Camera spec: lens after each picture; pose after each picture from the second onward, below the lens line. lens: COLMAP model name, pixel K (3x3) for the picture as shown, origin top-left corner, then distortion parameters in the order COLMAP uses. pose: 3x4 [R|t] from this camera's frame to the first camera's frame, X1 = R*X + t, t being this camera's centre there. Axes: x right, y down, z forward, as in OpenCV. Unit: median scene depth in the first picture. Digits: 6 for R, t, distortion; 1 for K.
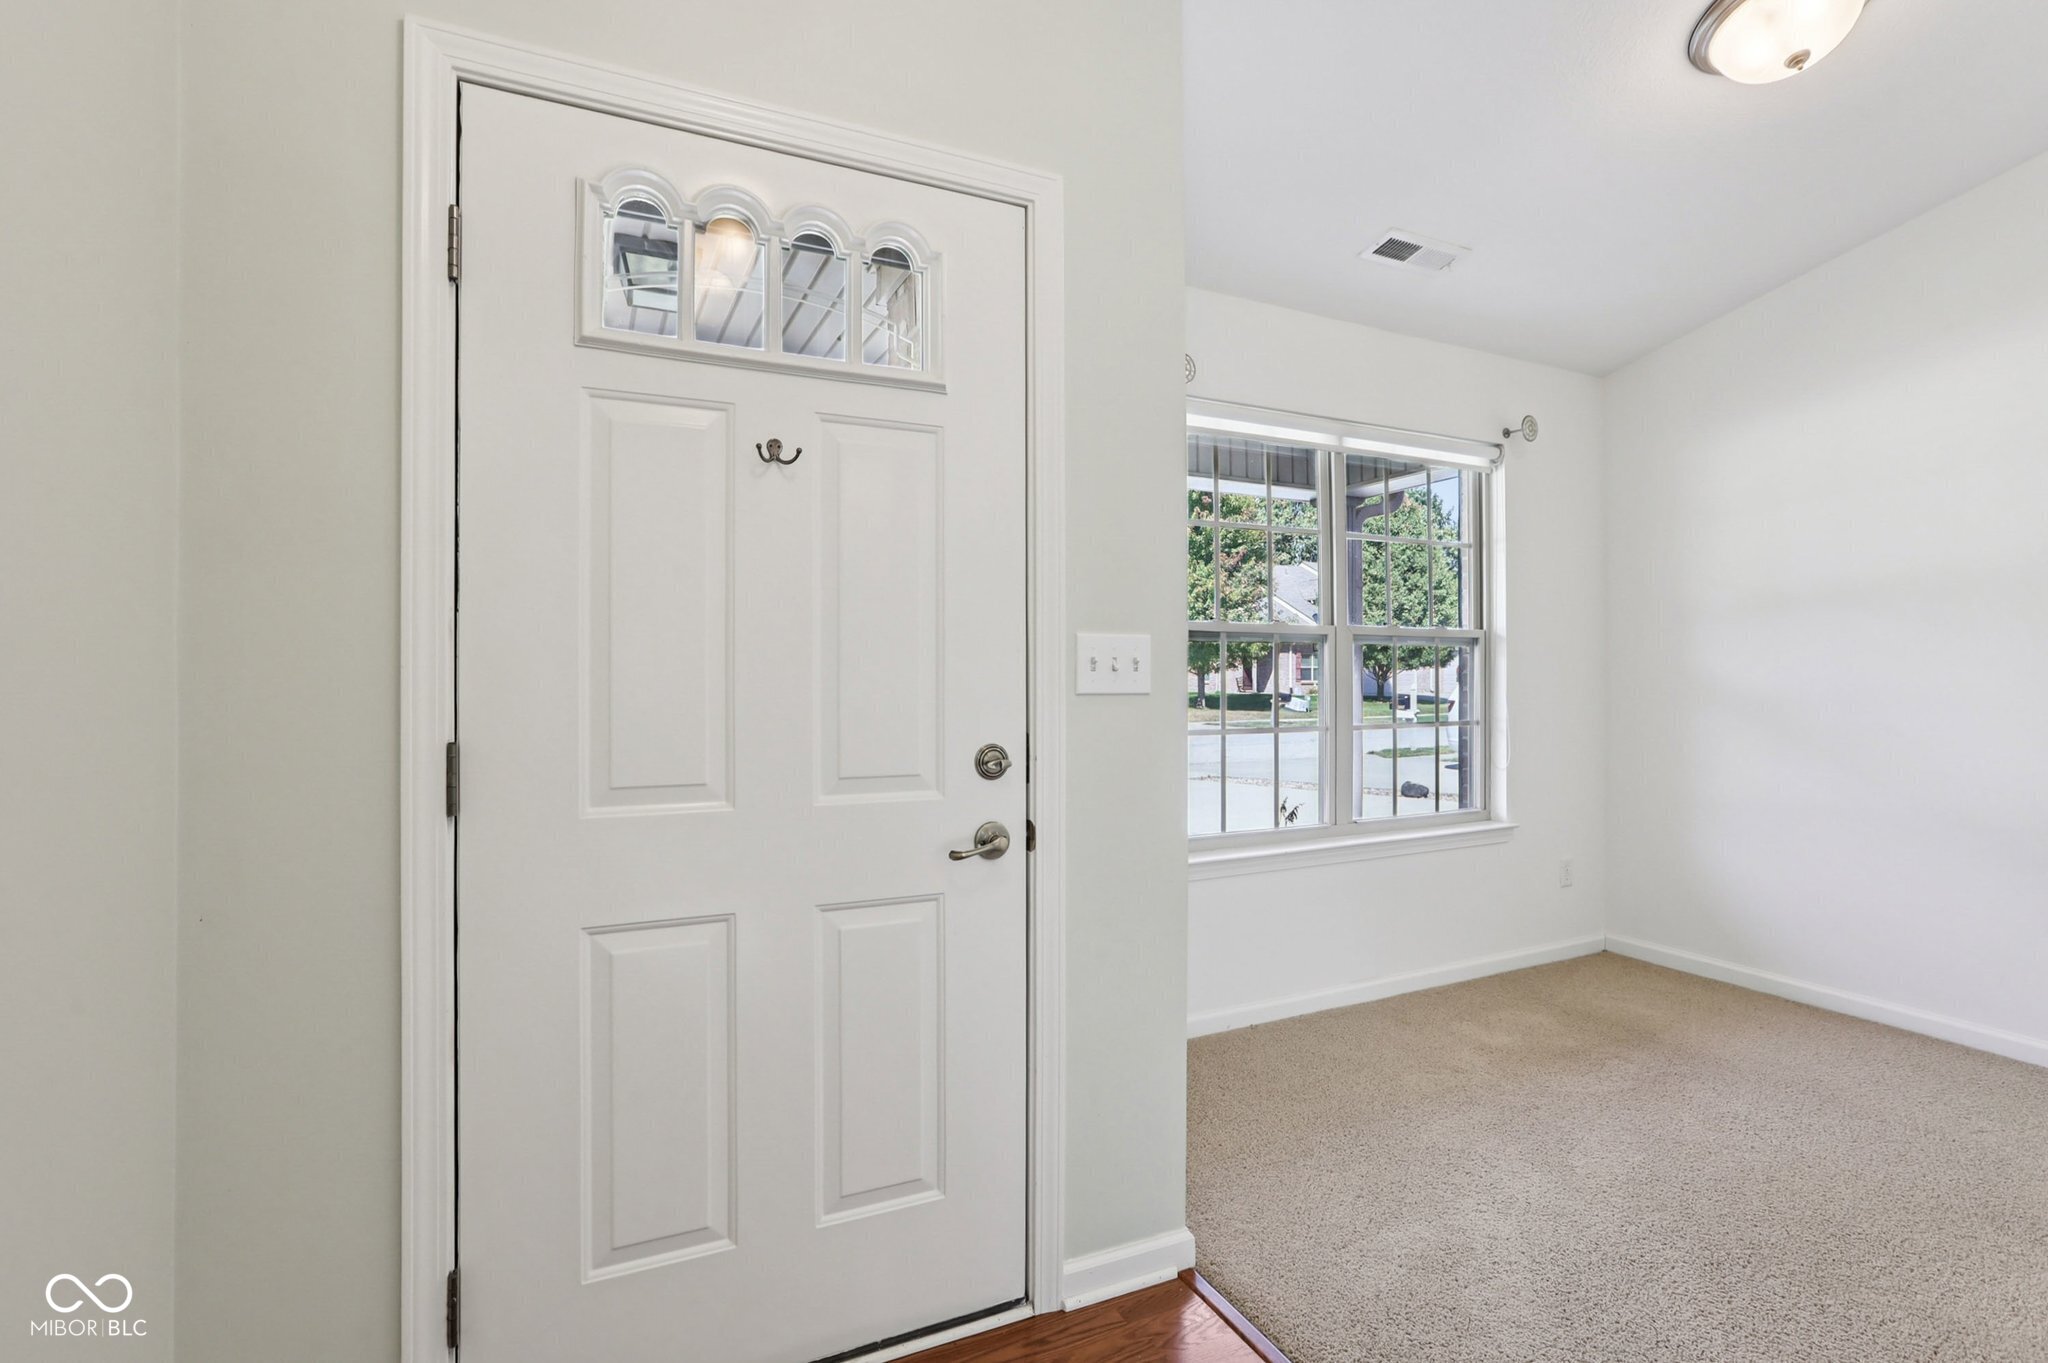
lens RADIAL K [[957.4, 0, 1033.2], [0, 957.4, 671.8], [0, 0, 1]] dist [-0.002870, 0.001641]
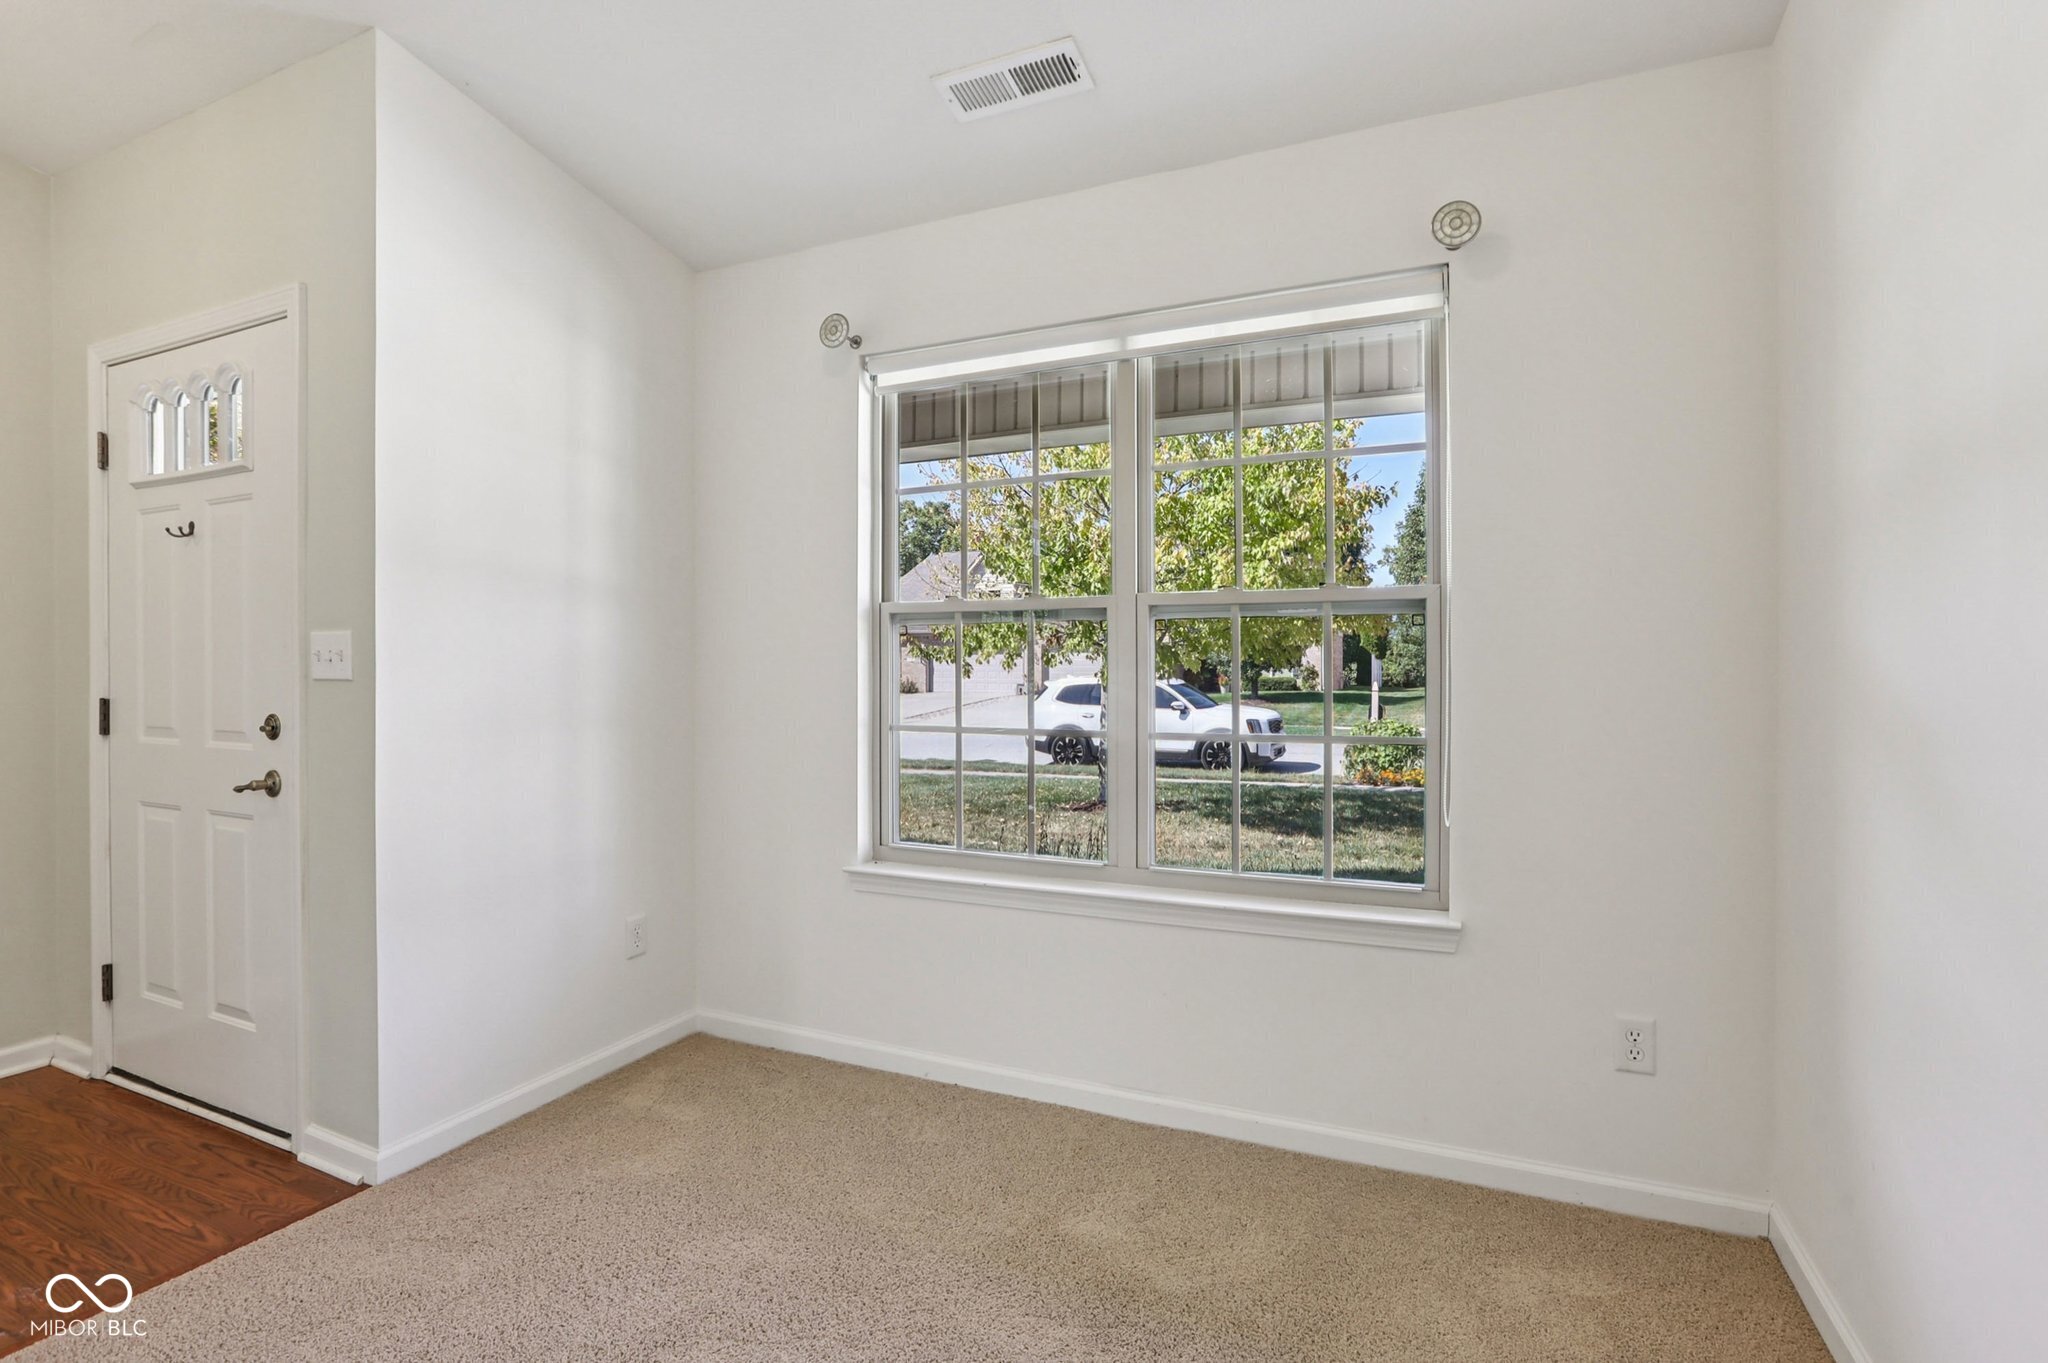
lens RADIAL K [[972.5, 0, 1023.2], [0, 972.5, 620.3], [0, 0, 1]] dist [-0.024983, 0.017387]
pose [[0.630570, -0.026675, -0.775674, 1.619685], [0.006511, 0.999556, -0.029081, -0.012006], [0.776105, 0.013287, 0.630464, 0.899879]]
